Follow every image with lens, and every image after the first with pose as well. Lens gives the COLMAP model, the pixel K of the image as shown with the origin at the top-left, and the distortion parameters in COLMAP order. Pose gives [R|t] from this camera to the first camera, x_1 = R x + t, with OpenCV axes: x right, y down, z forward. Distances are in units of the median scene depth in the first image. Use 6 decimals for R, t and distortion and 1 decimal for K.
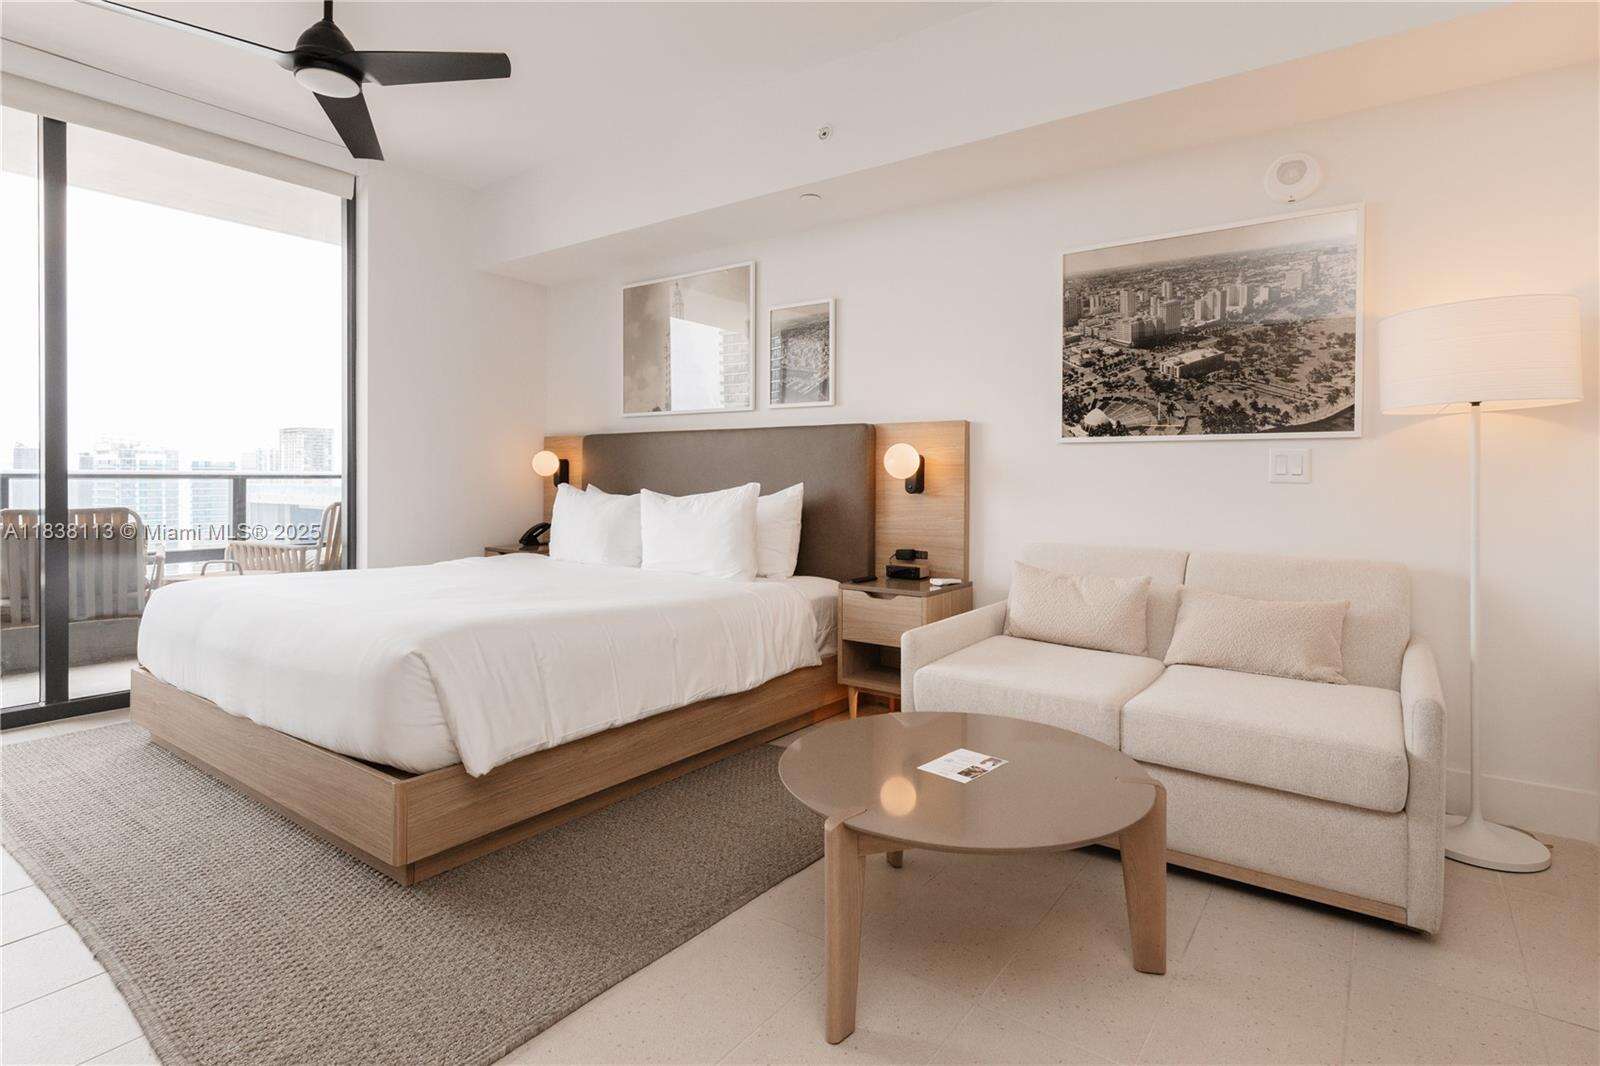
lens RADIAL K [[786.1, 0, 809.4], [0, 786.1, 485.0], [0, 0, 1]] dist [0.003266, 0.000417]
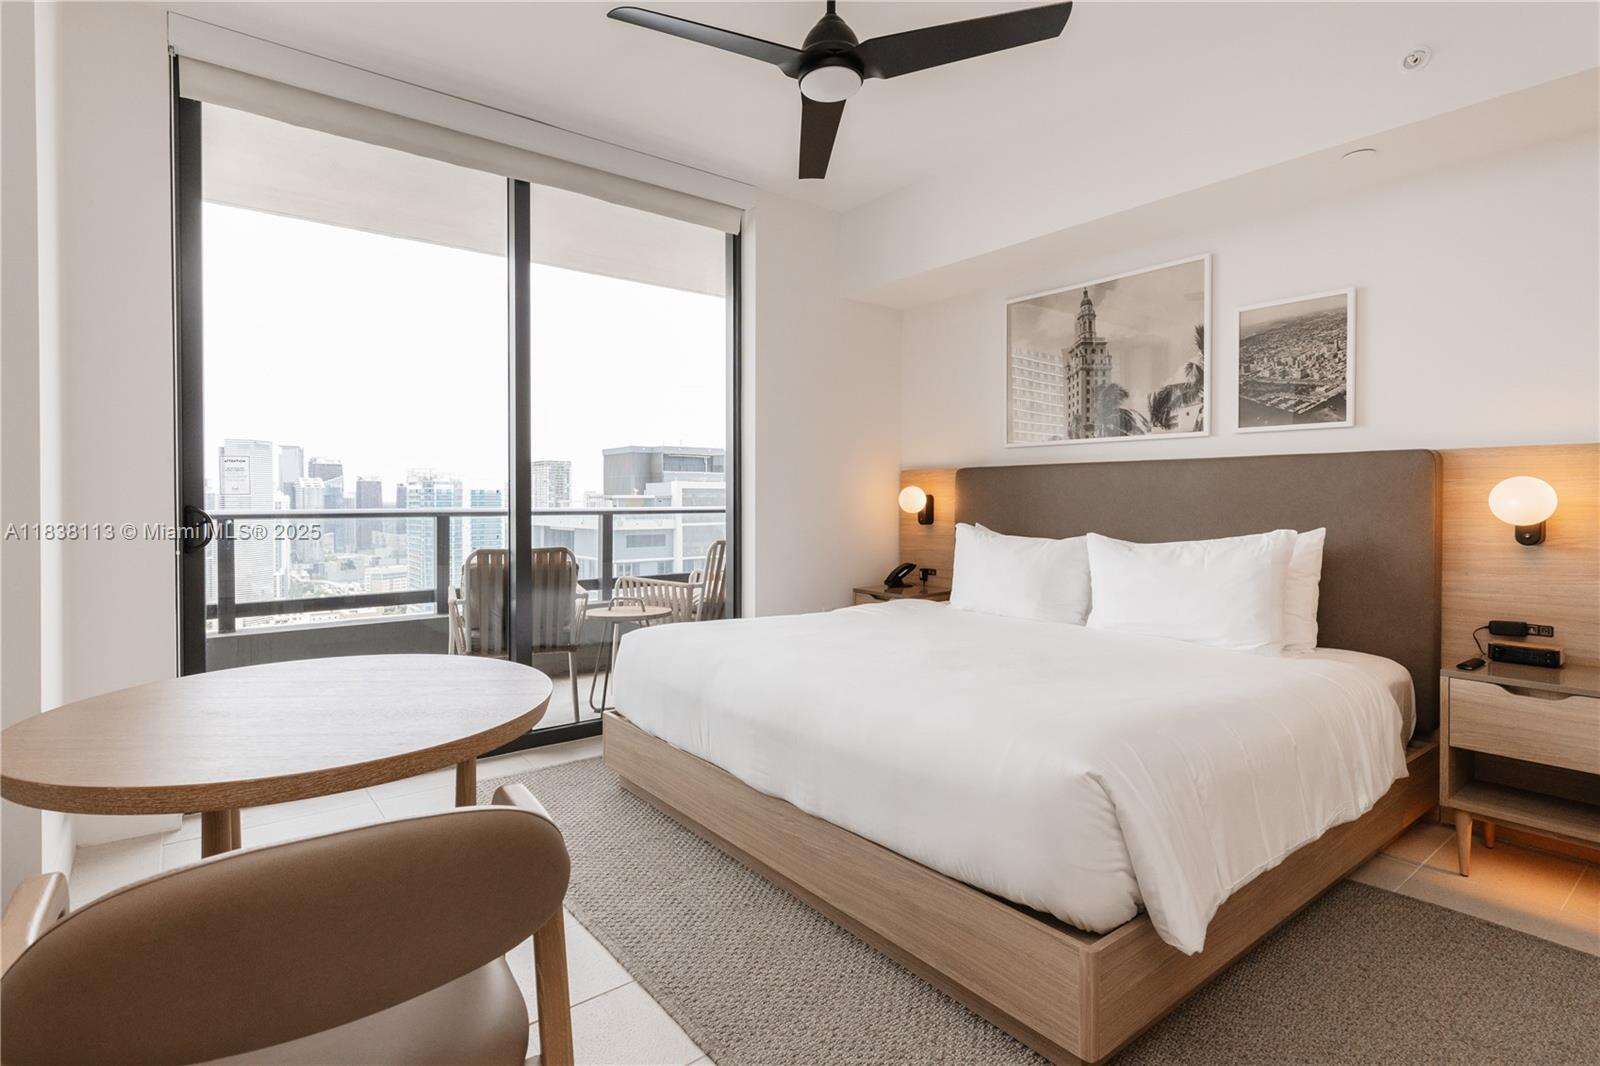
lens RADIAL K [[770.0, 0, 760.6], [0, 770.0, 510.0], [0, 0, 1]] dist [0.002383, 0.000404]
pose [[0.951651, -0.000185, -0.307183, -0.371822], [0.000196, 1.000000, 0.000006, -0.024822], [0.307183, -0.000066, 0.951651, 0.129230]]
